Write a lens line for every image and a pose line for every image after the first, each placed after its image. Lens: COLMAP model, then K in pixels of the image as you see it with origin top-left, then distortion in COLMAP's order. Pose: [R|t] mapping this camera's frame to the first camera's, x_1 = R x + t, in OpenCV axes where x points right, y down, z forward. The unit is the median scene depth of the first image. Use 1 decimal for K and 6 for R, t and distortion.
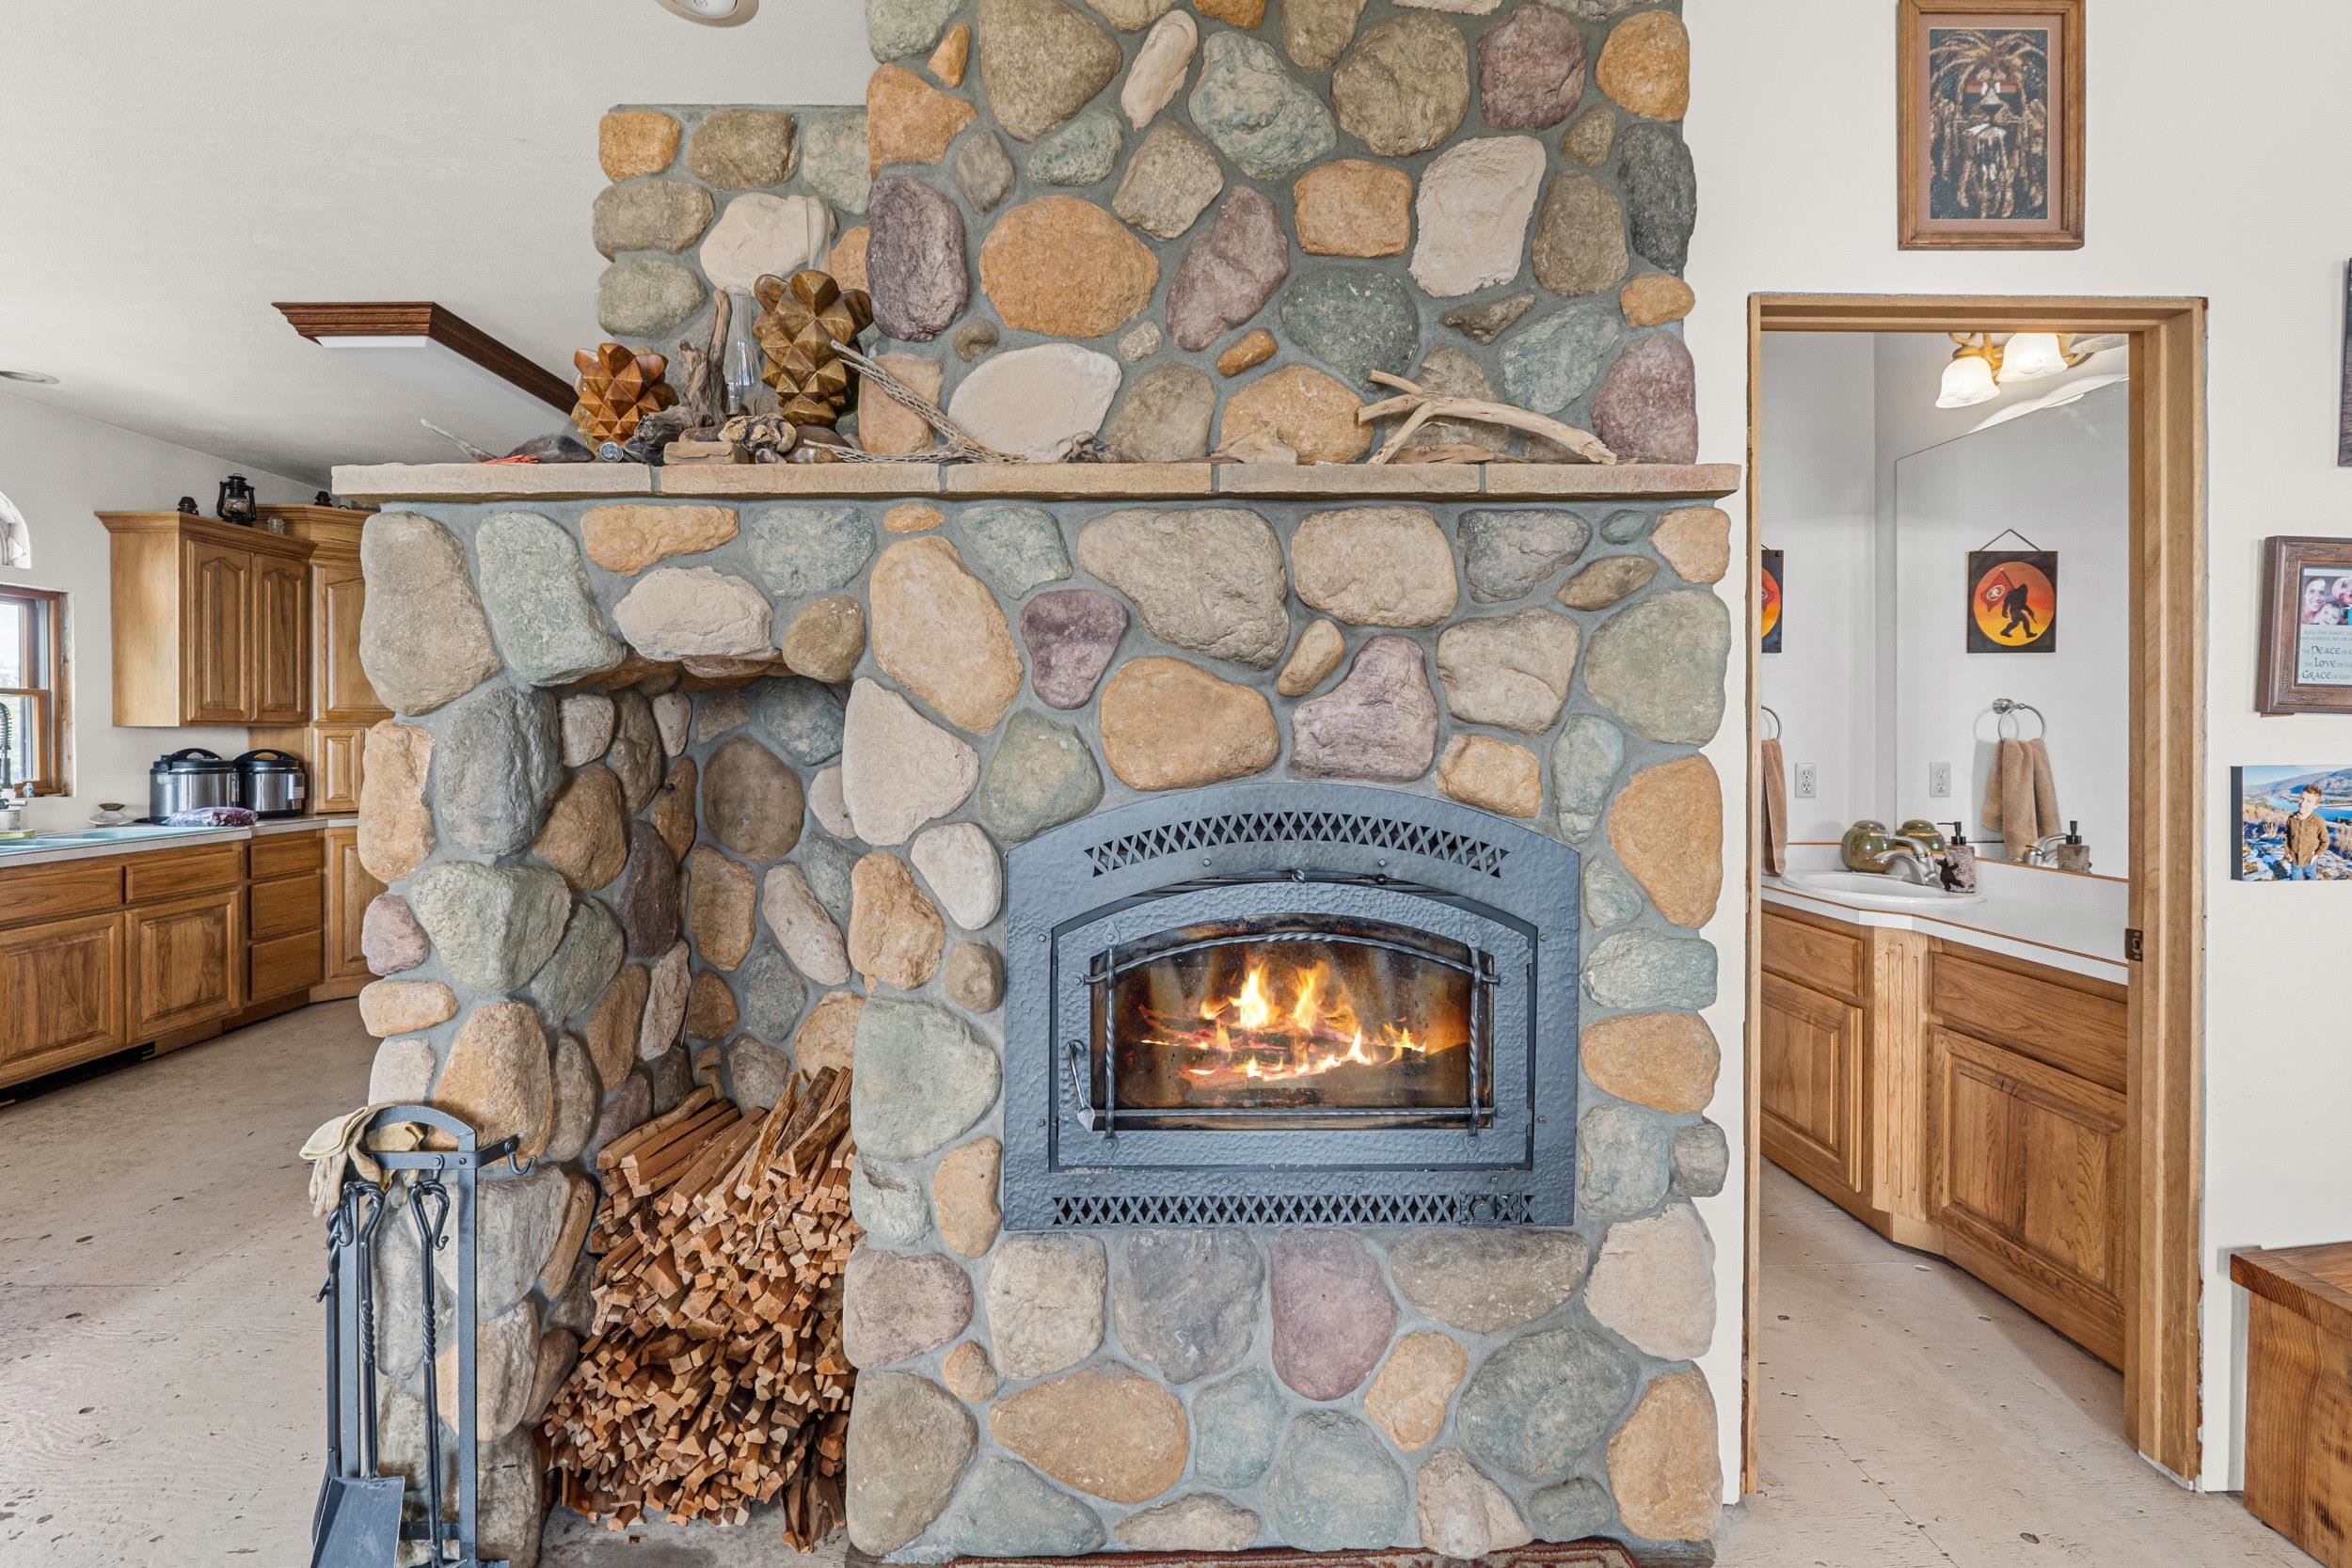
lens RADIAL K [[1009.9, 0, 1175.9], [0, 1009.9, 733.6], [0, 0, 1]] dist [-0.000778, -0.000057]
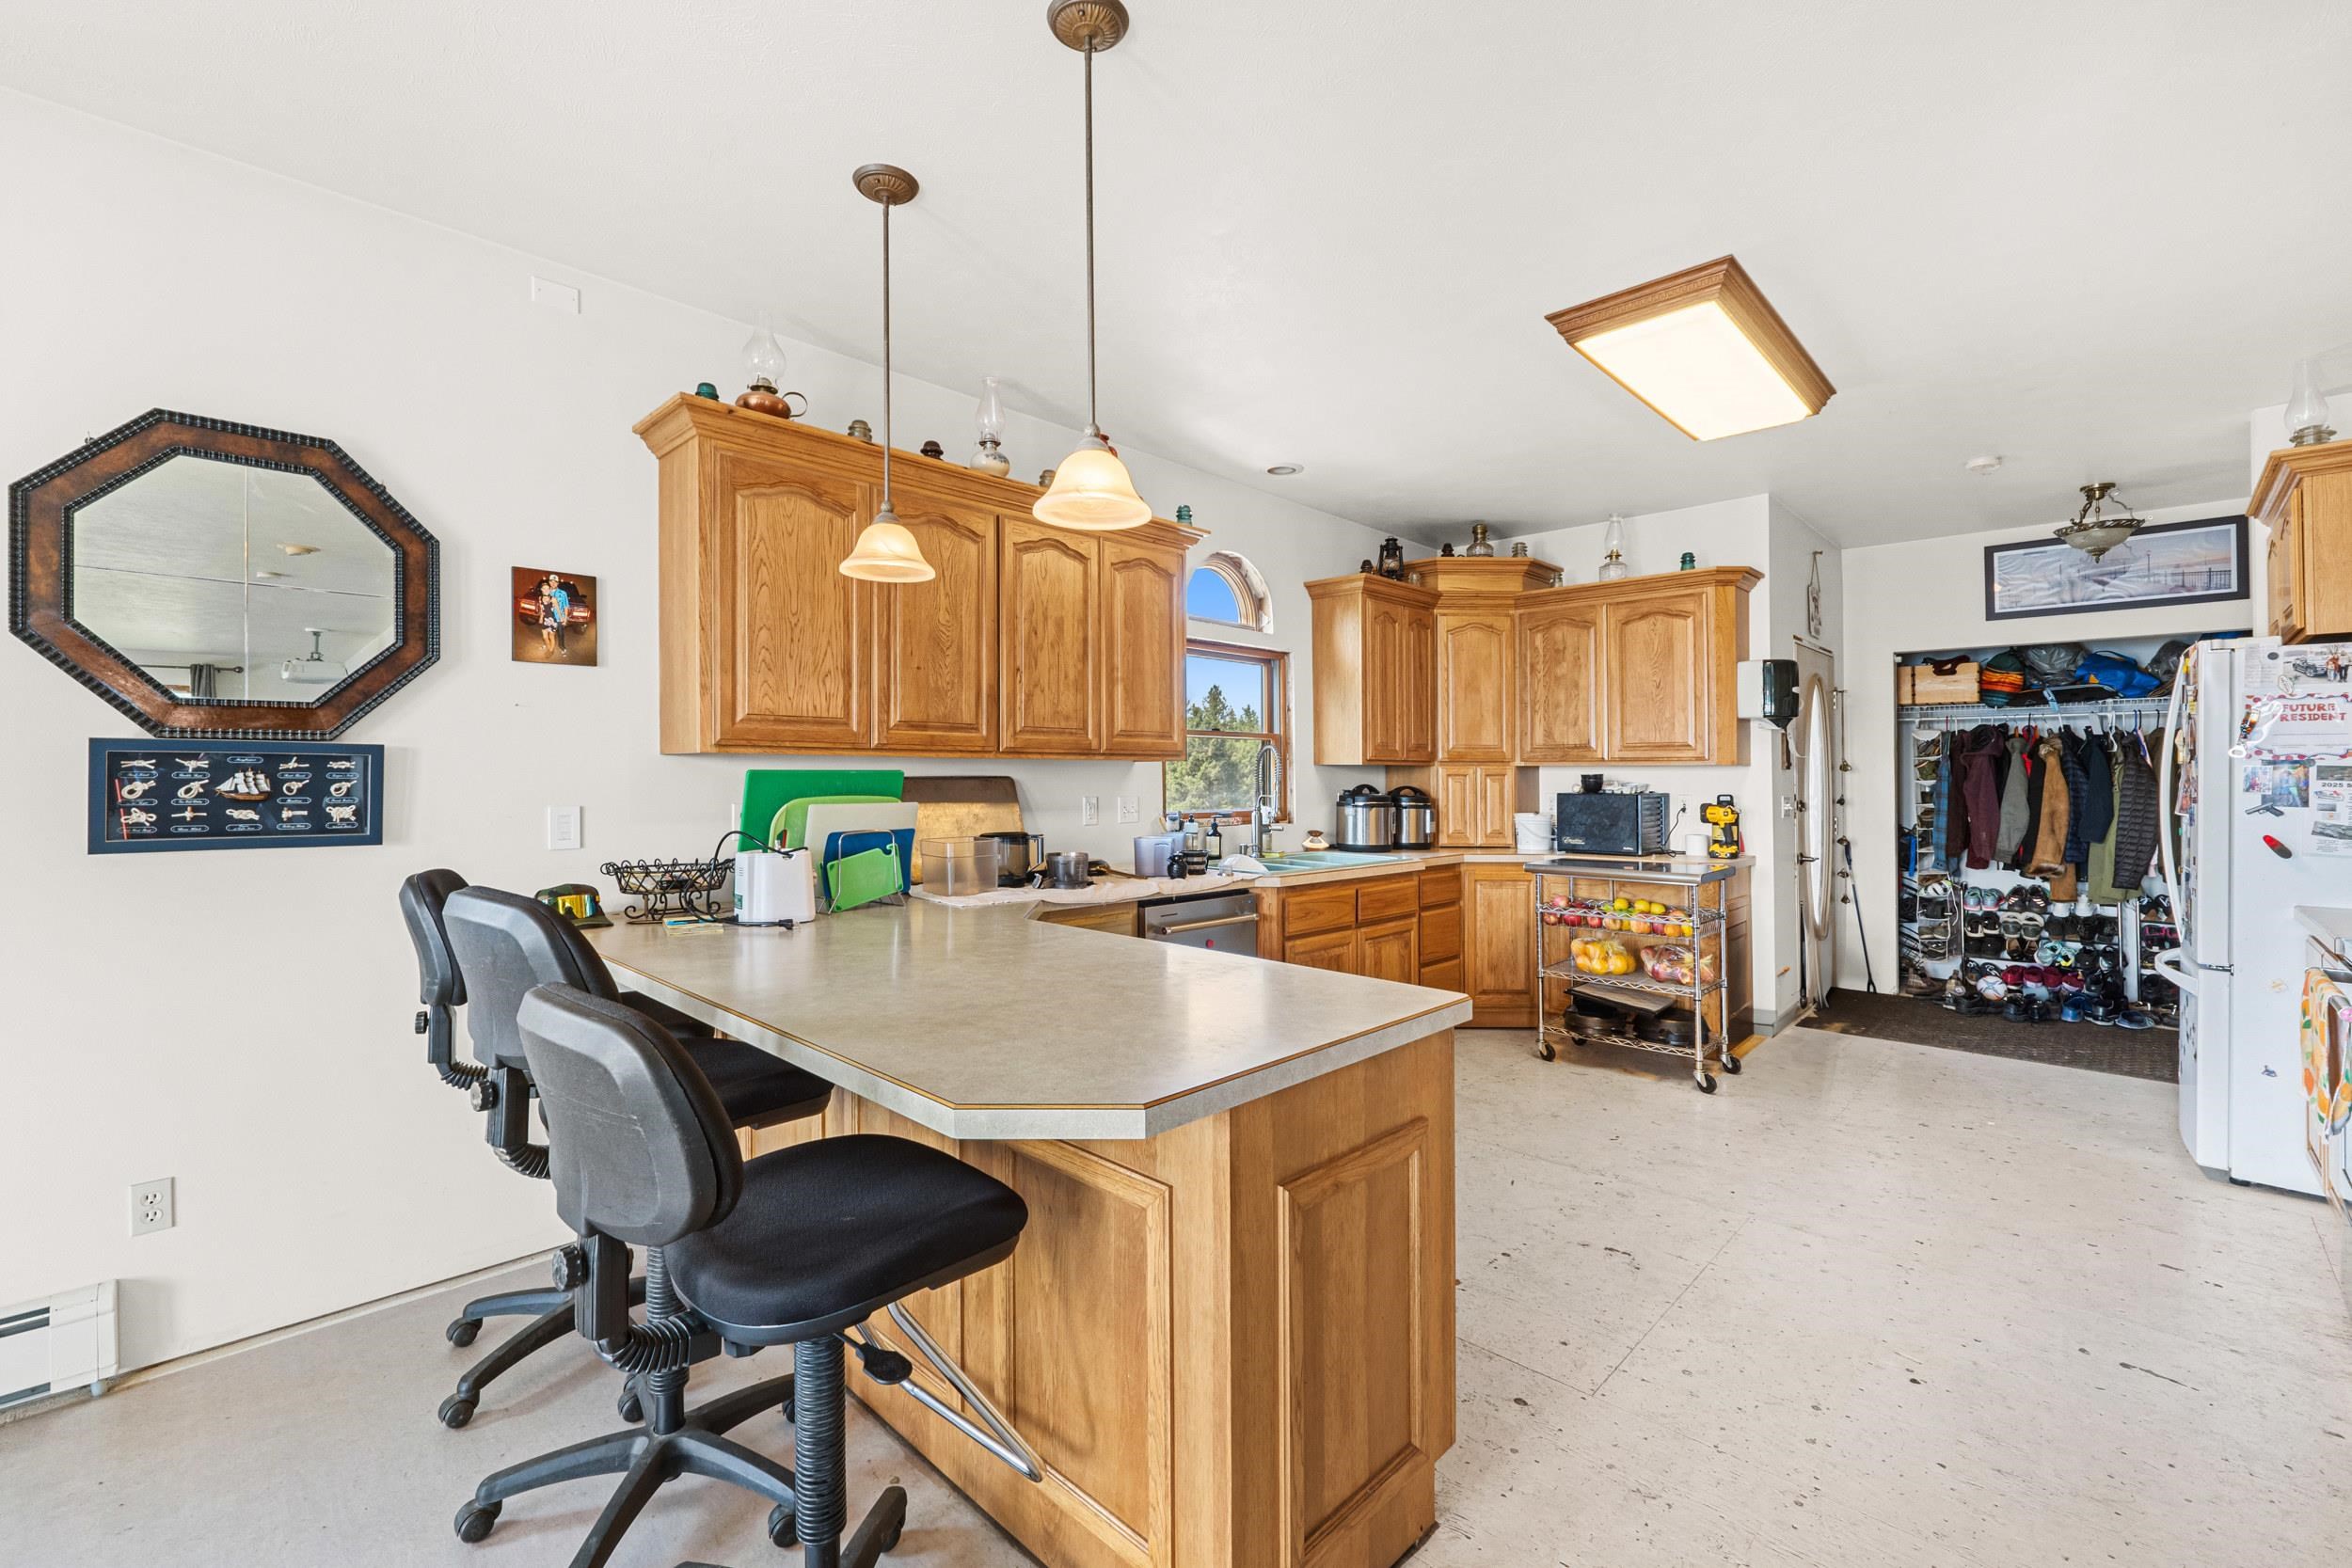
lens RADIAL K [[1014.2, 0, 1171.5], [0, 1014.2, 770.4], [0, 0, 1]] dist [-0.000745, -0.000241]
pose [[0.693640, 0.000570, -0.720321, -0.306646], [-0.004937, 0.999980, -0.003962, 0.004628], [0.720305, 0.006304, 0.693629, 0.060011]]
